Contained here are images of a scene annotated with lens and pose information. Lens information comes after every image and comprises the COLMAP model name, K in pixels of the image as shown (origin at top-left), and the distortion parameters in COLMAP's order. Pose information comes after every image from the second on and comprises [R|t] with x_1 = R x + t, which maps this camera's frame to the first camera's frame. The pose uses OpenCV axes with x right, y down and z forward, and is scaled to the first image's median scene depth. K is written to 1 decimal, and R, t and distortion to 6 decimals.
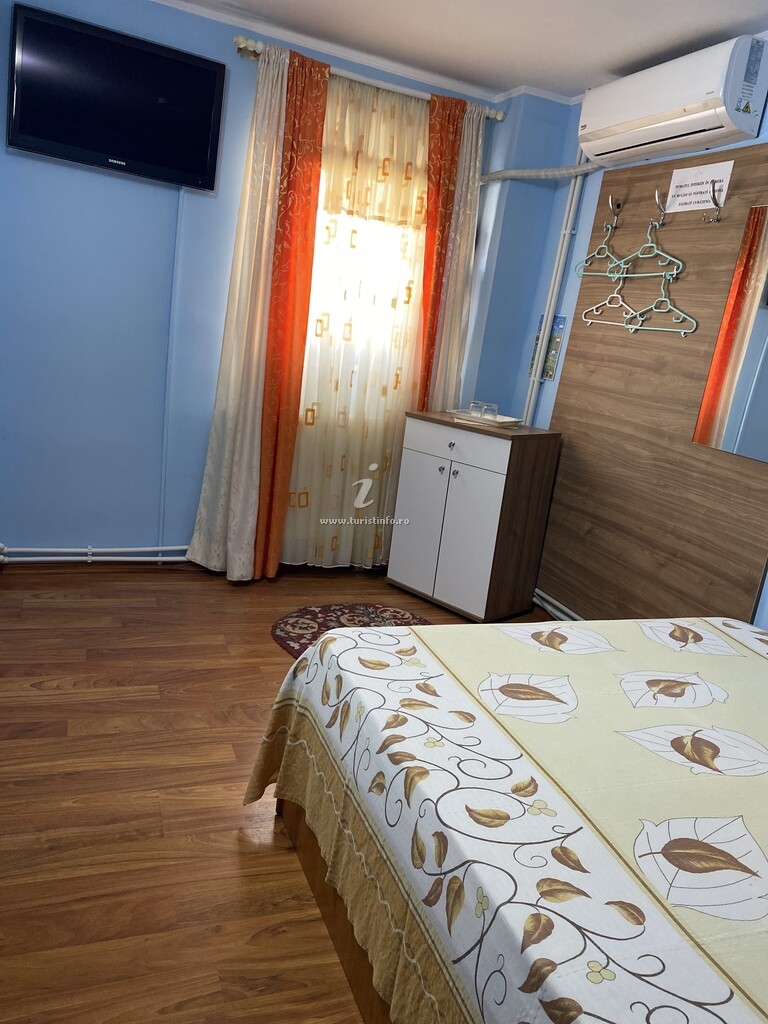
lens RADIAL K [[785.9, 0, 374.4], [0, 785.9, 514.5], [0, 0, 1]] dist [0.020710, -0.031649]
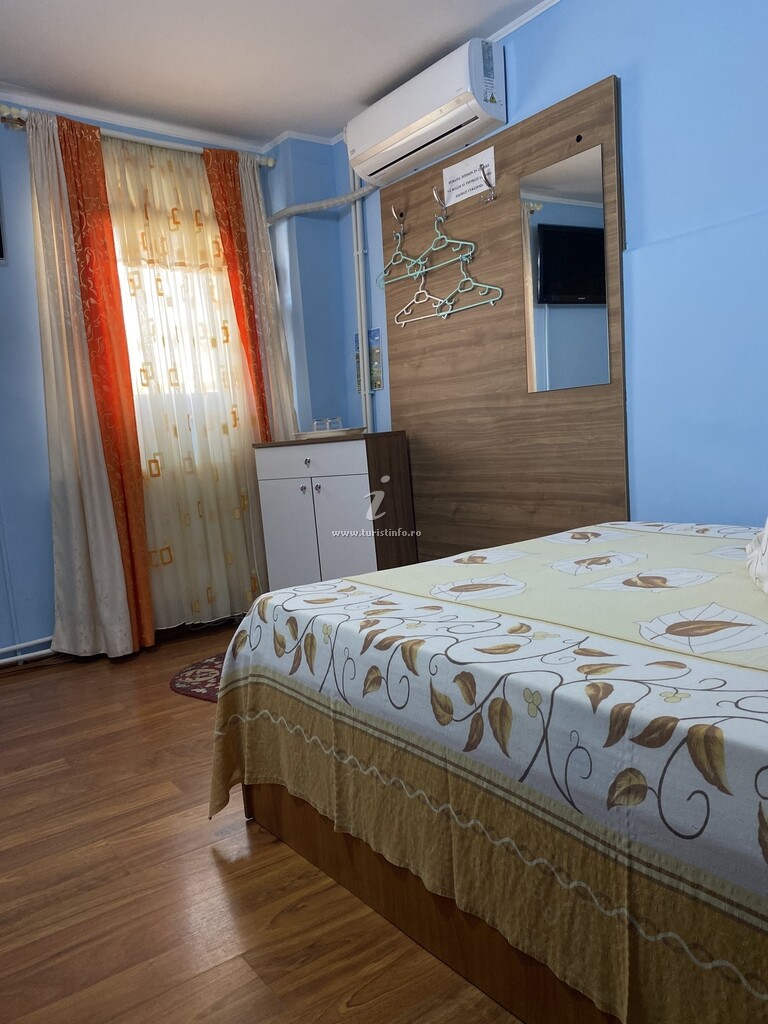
lens RADIAL K [[785.9, 0, 378.1], [0, 785.9, 514.4], [0, 0, 1]] dist [0.020710, -0.031649]
pose [[0.943533, -0.226354, 0.241887, -0.088436], [0.258235, 0.959910, -0.109030, 0.131966], [-0.207510, 0.165337, 0.964159, 0.031577]]
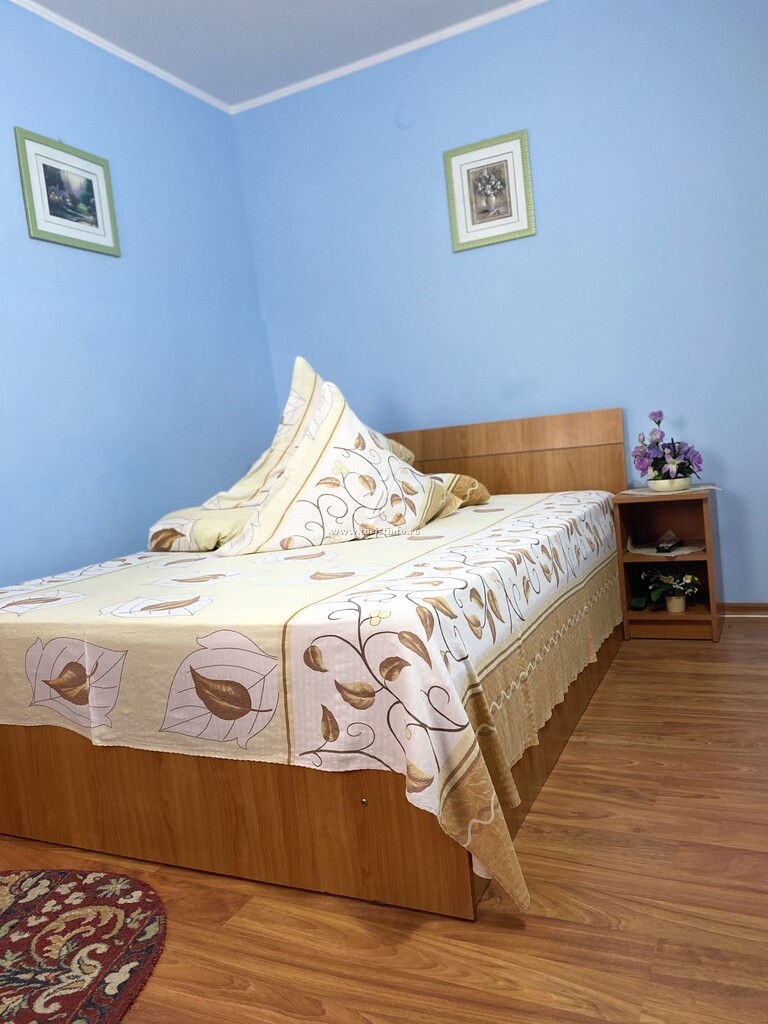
lens RADIAL K [[785.9, 0, 382.6], [0, 785.9, 510.6], [0, 0, 1]] dist [0.020710, -0.031649]
pose [[-0.694008, -0.114786, 0.710758, -0.356735], [0.207850, 0.913232, 0.350436, -0.123014], [-0.689312, 0.390937, -0.609933, 0.954530]]
